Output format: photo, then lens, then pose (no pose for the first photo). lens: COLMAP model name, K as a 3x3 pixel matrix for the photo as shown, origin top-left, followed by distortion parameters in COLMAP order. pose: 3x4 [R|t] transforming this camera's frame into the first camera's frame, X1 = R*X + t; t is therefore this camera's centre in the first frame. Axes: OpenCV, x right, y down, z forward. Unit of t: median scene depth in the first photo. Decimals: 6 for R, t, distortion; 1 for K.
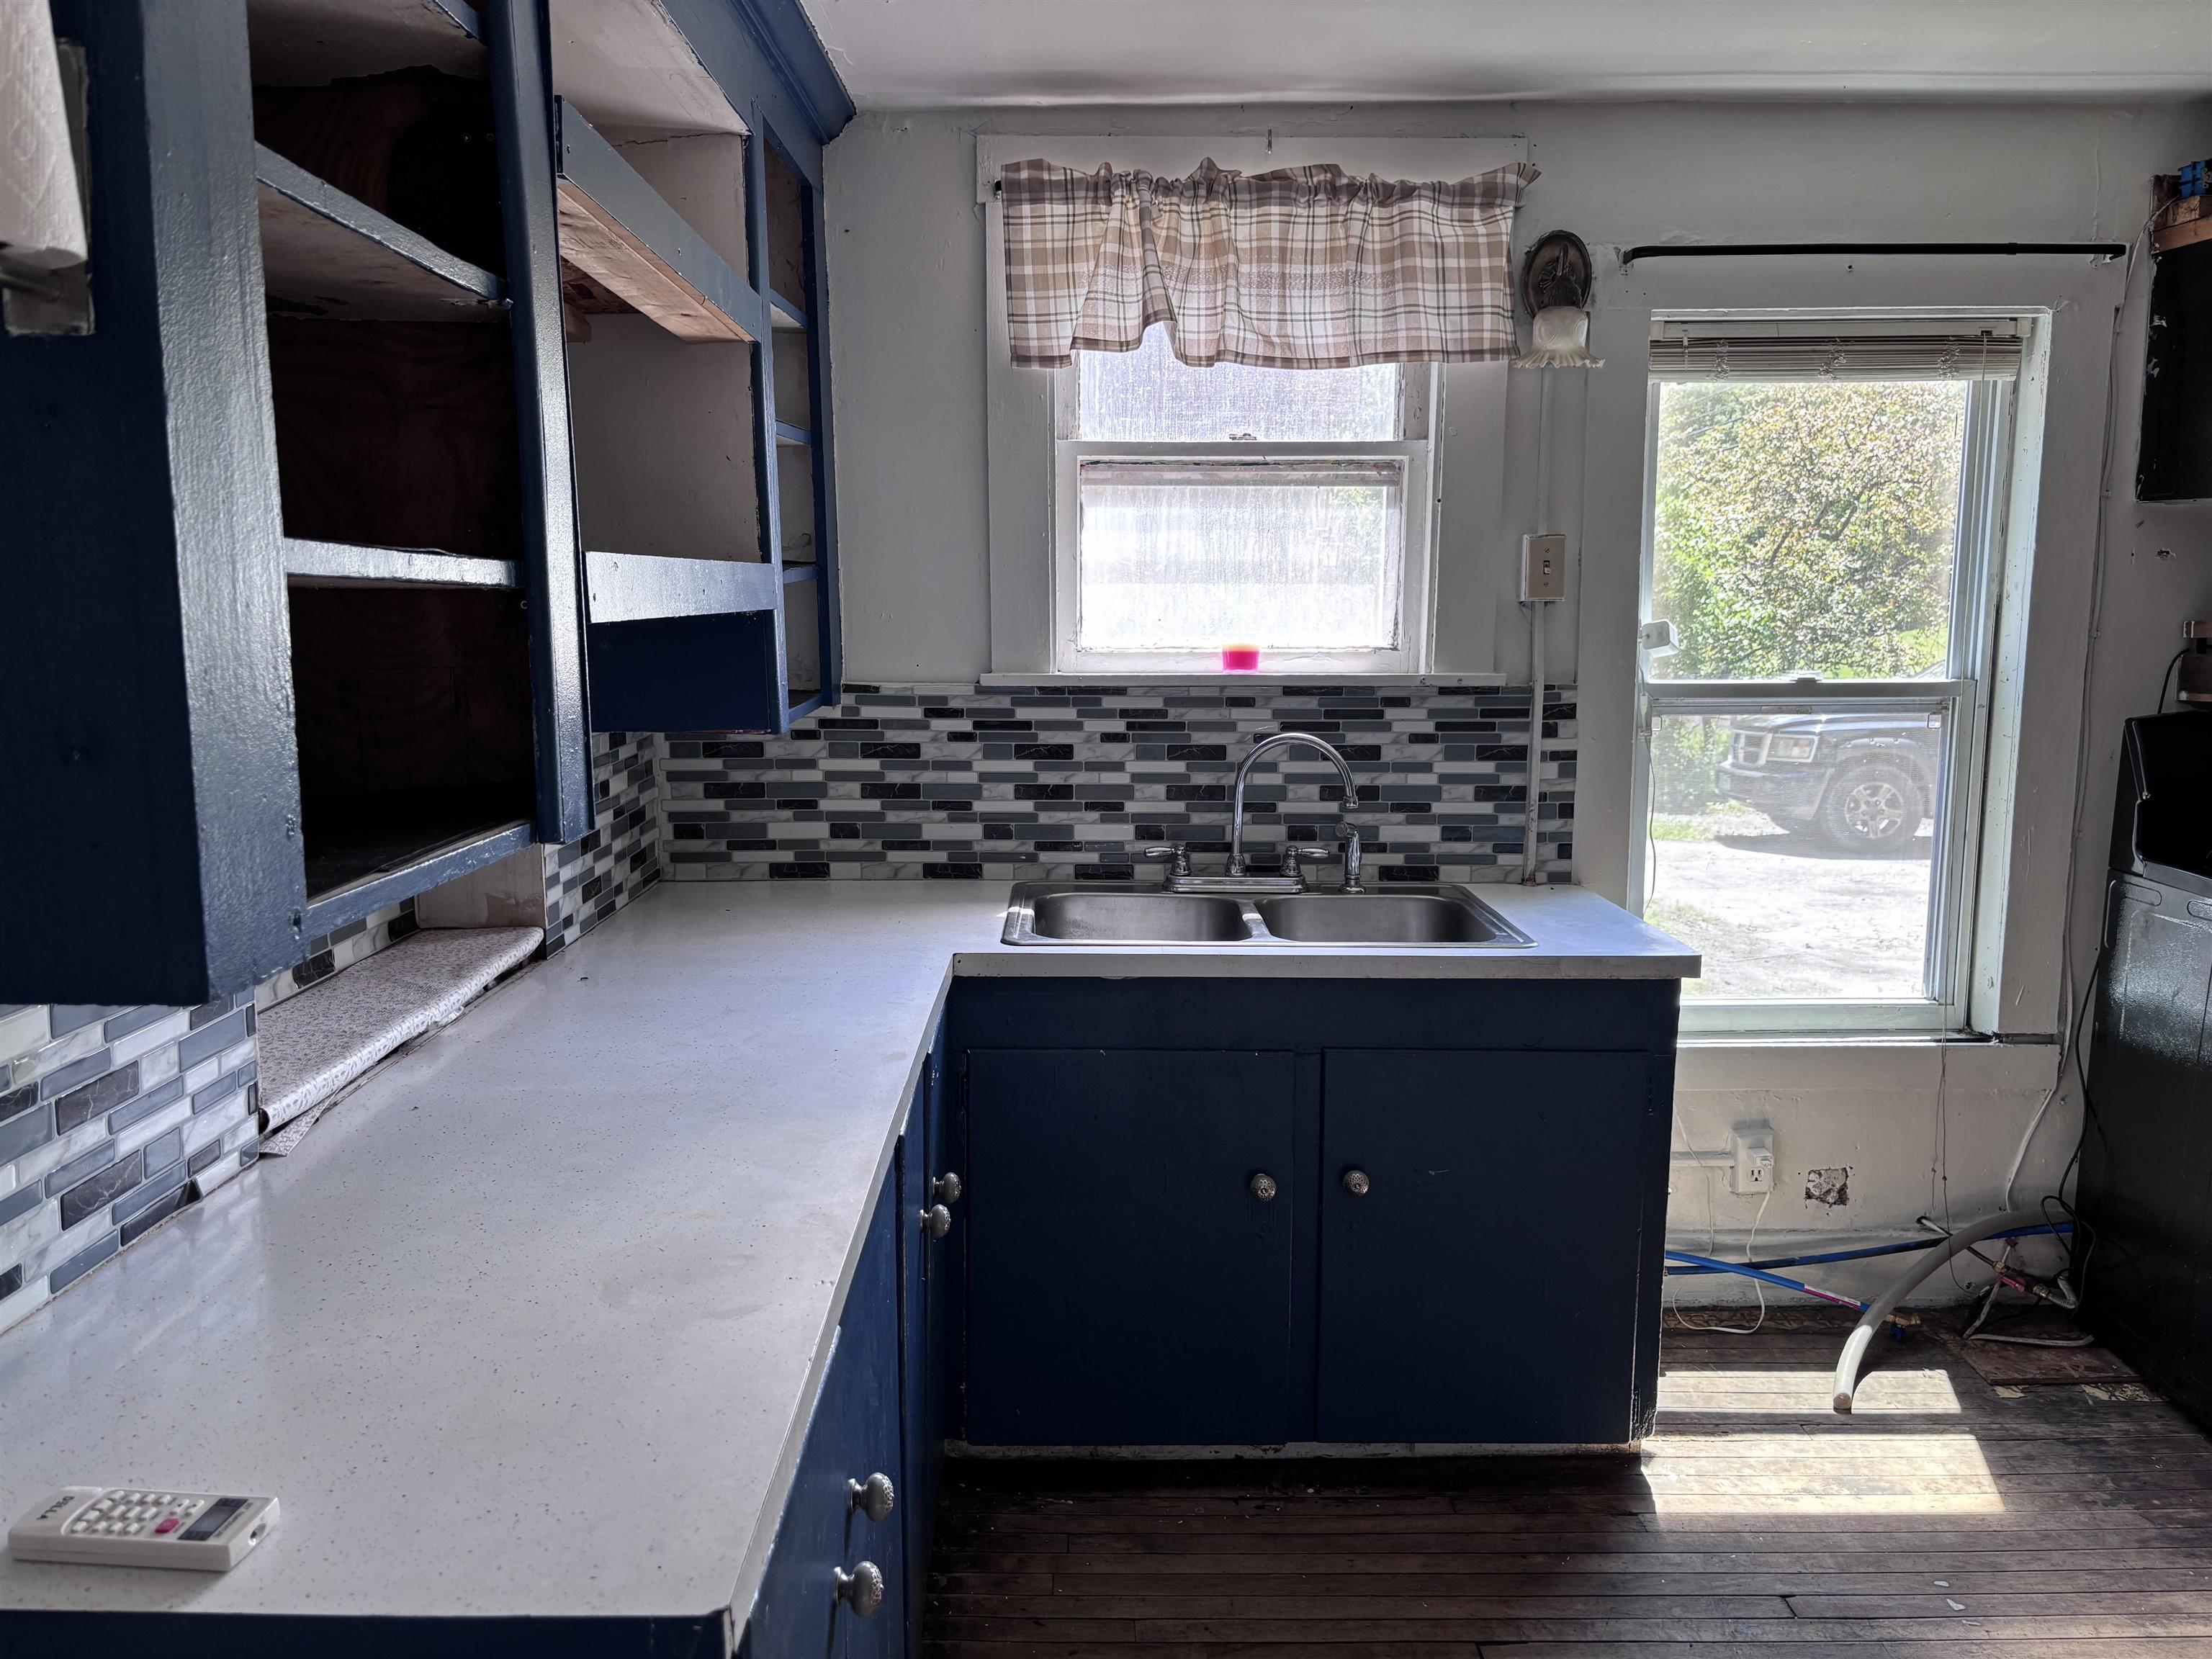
lens RADIAL K [[1663.6, 0, 1106.0], [0, 1663.6, 829.5], [0, 0, 1]] dist [0.054339, -0.050917]
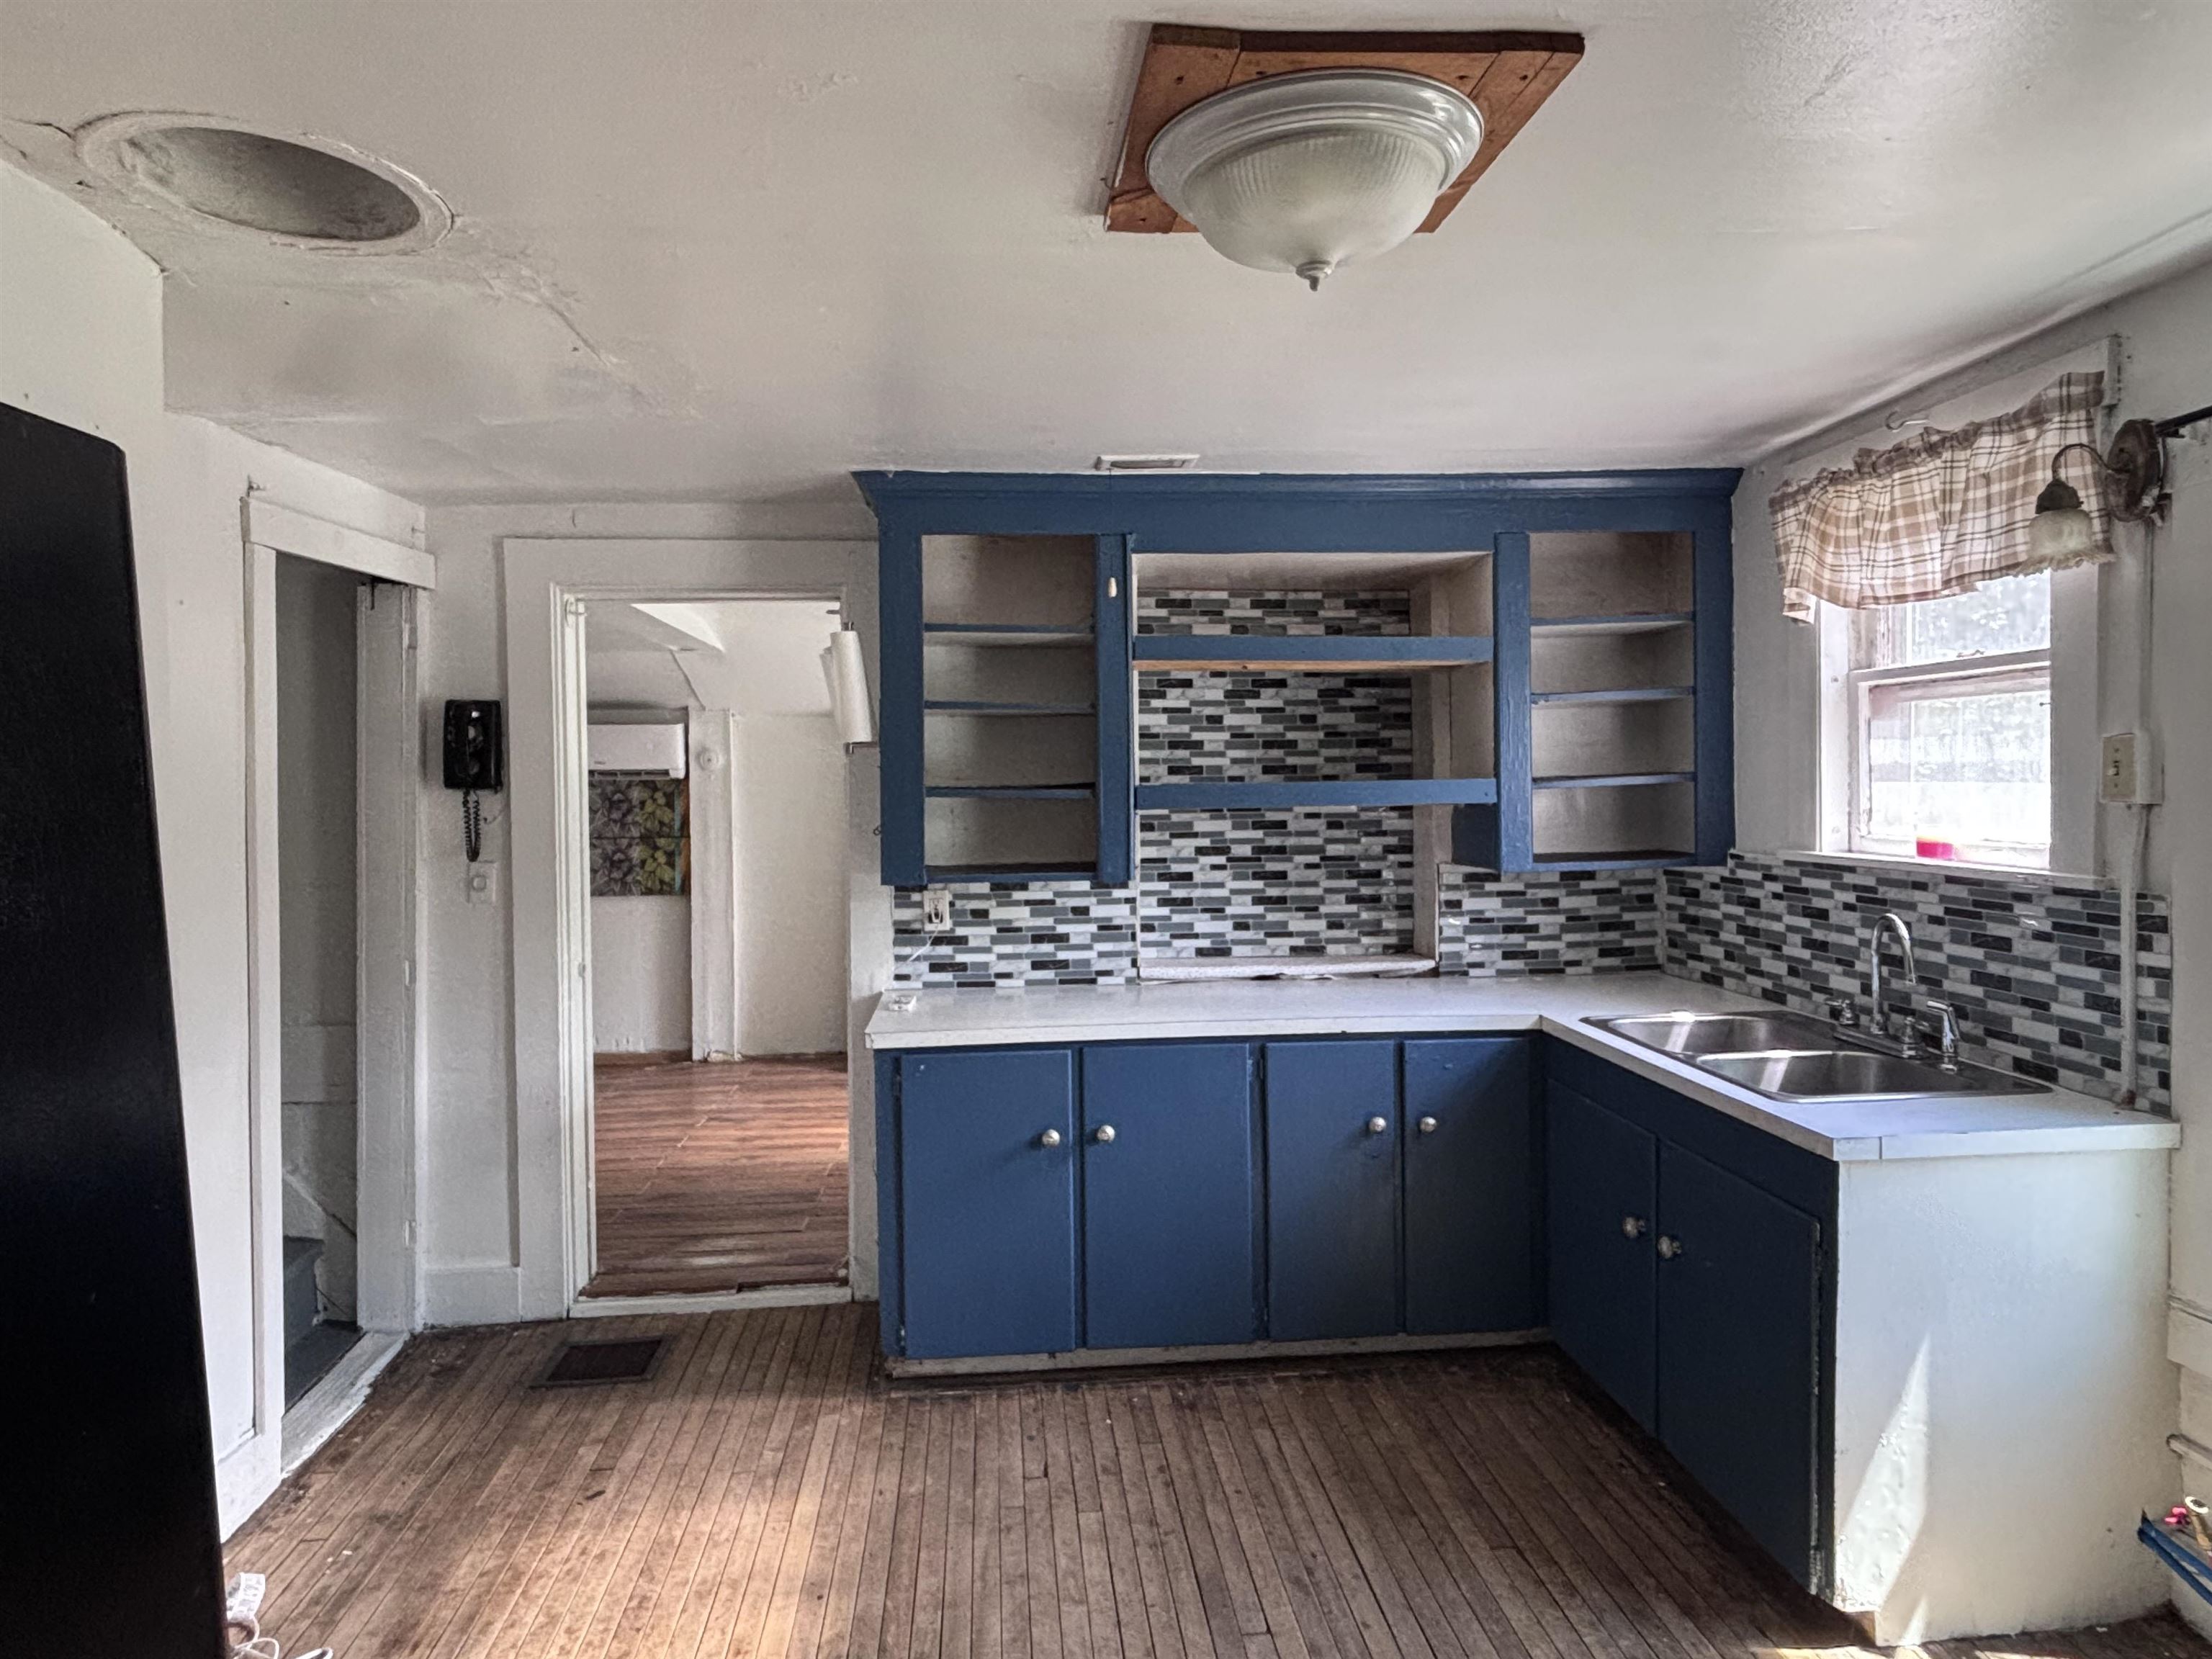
lens RADIAL K [[1353.6, 0, 1101.1], [0, 1353.6, 822.8], [0, 0, 1]] dist [0.003256, -0.001119]
pose [[0.072003, 0.028615, -0.996994, 1.013475], [-0.128923, 0.991470, 0.019146, -0.068451], [0.989037, 0.127157, 0.075078, 0.390186]]
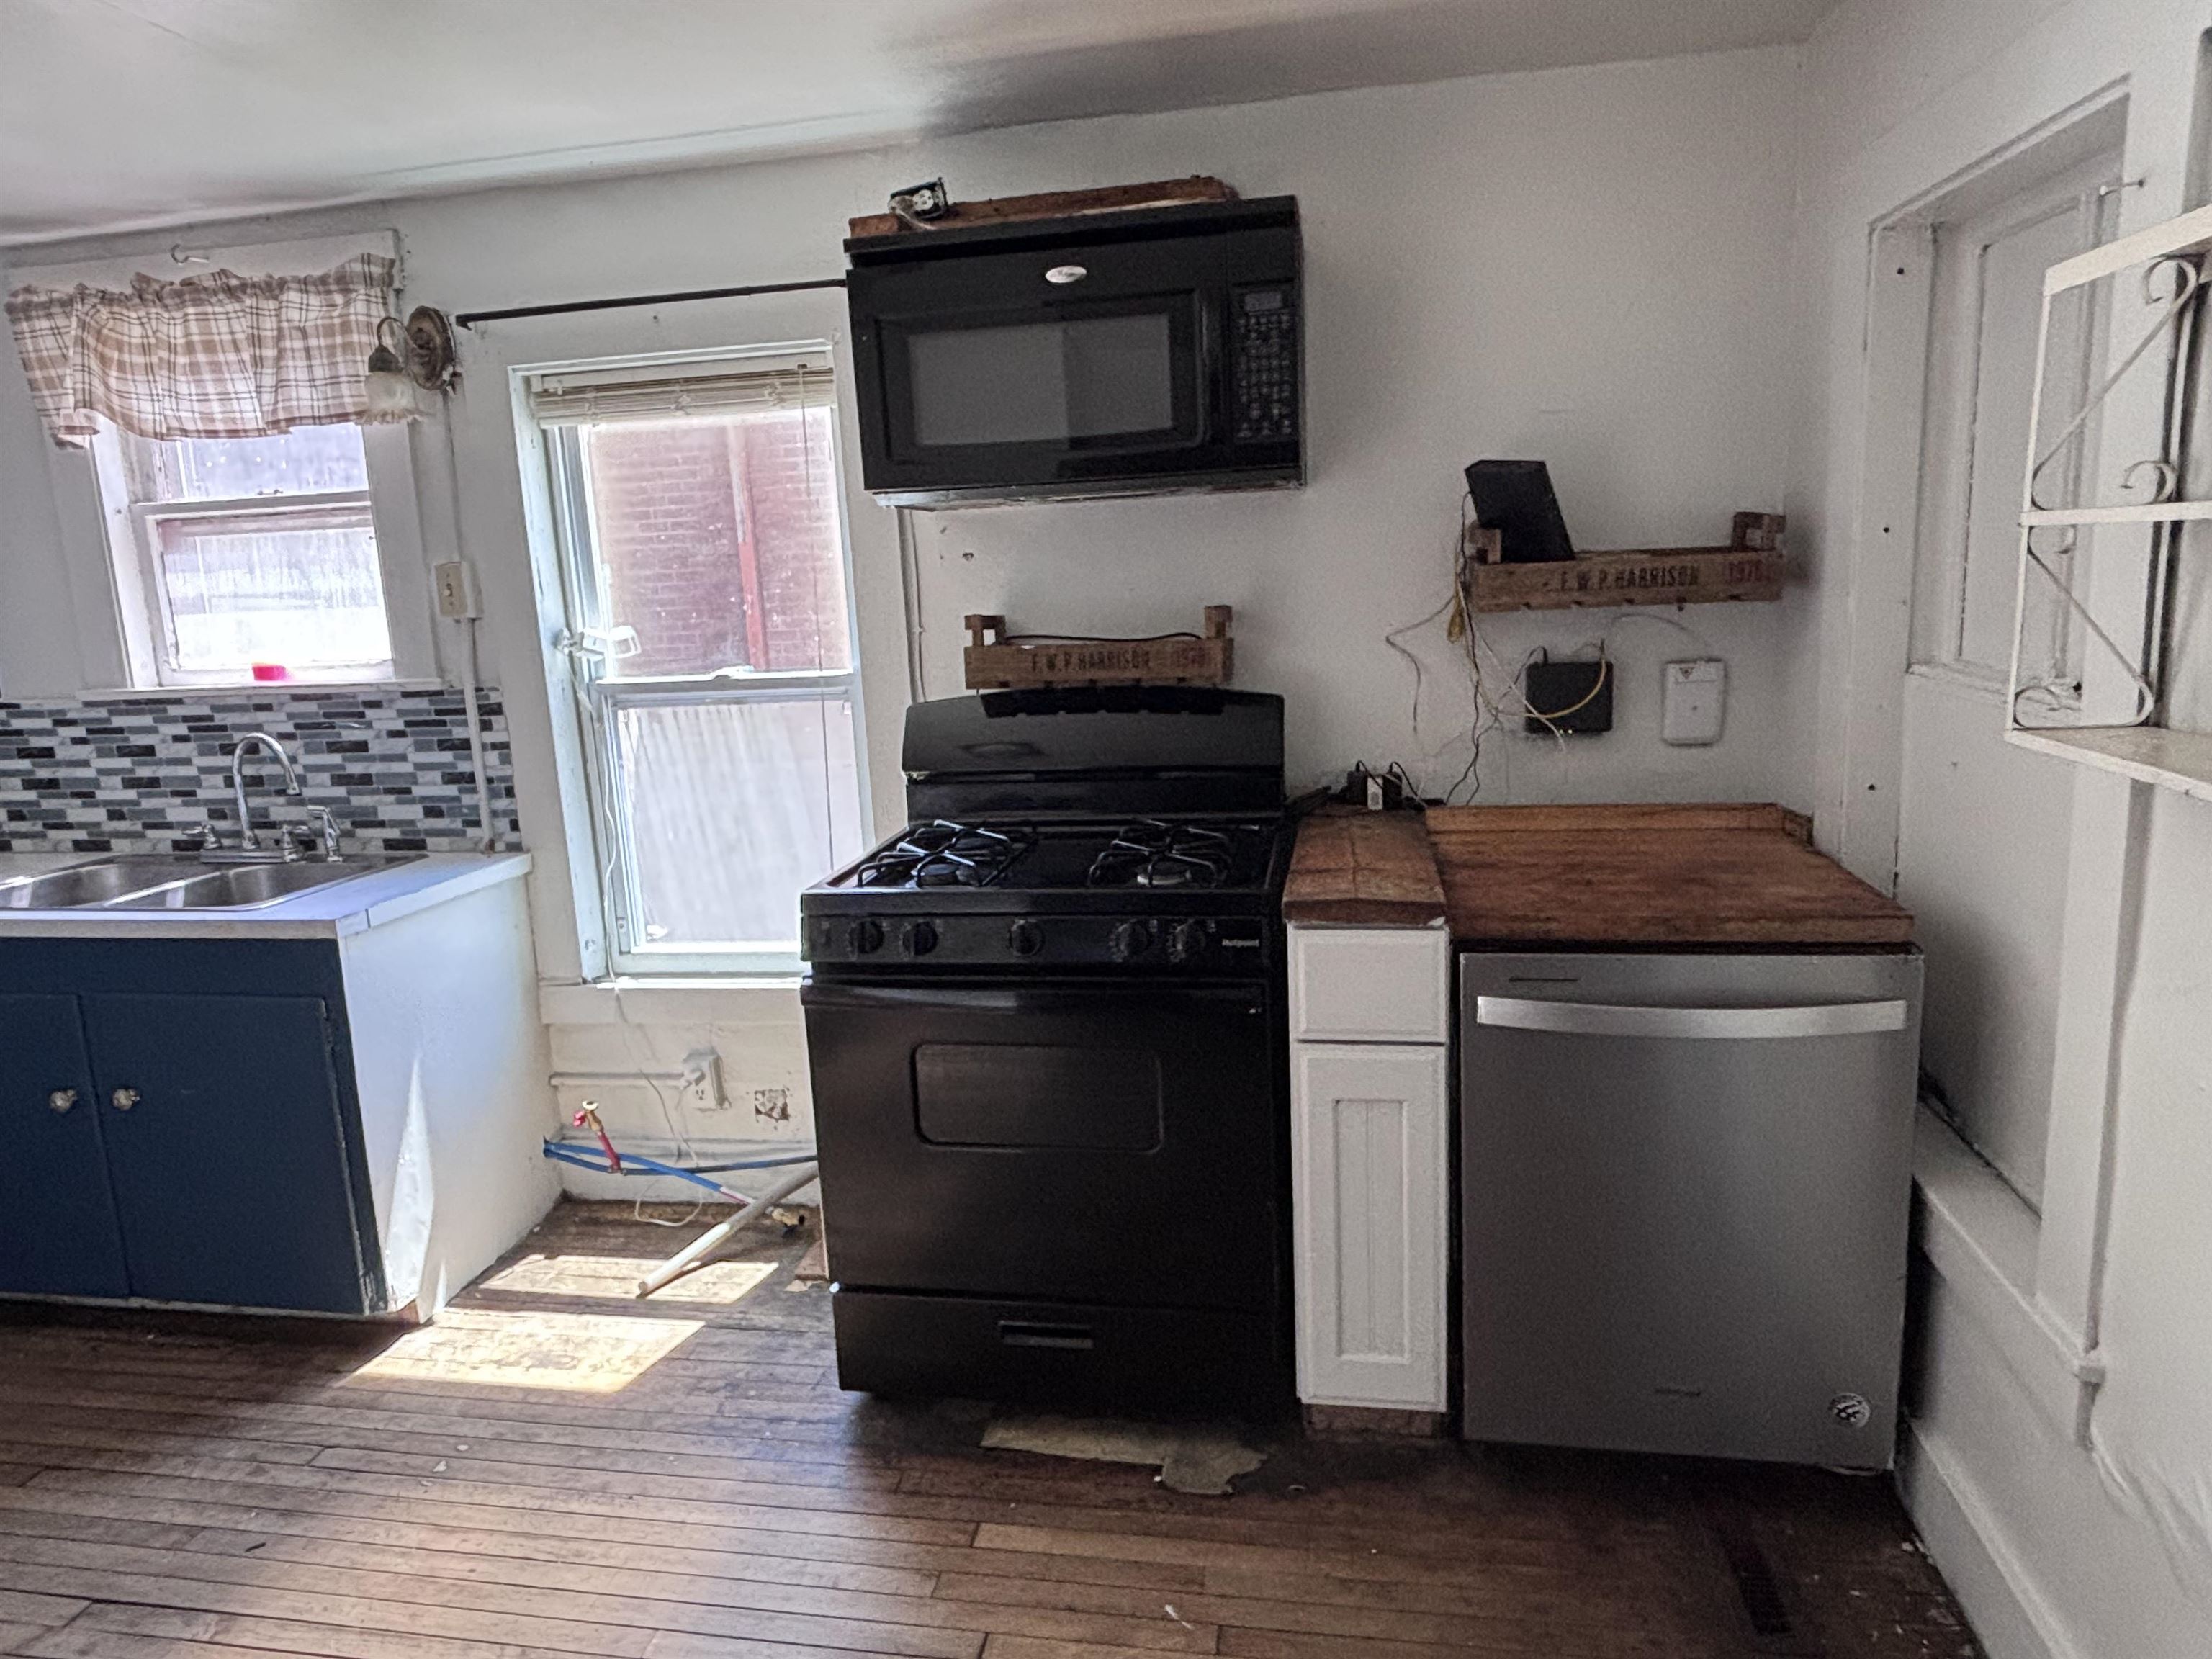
lens RADIAL K [[1332.6, 0, 1101.5], [0, 1332.6, 831.9], [0, 0, 1]] dist [-0.001575, -0.000311]
pose [[0.980899, -0.008663, -0.194326, 0.931350], [0.016552, 0.999102, 0.039007, -0.013392], [0.193814, -0.041479, 0.980161, 0.152188]]
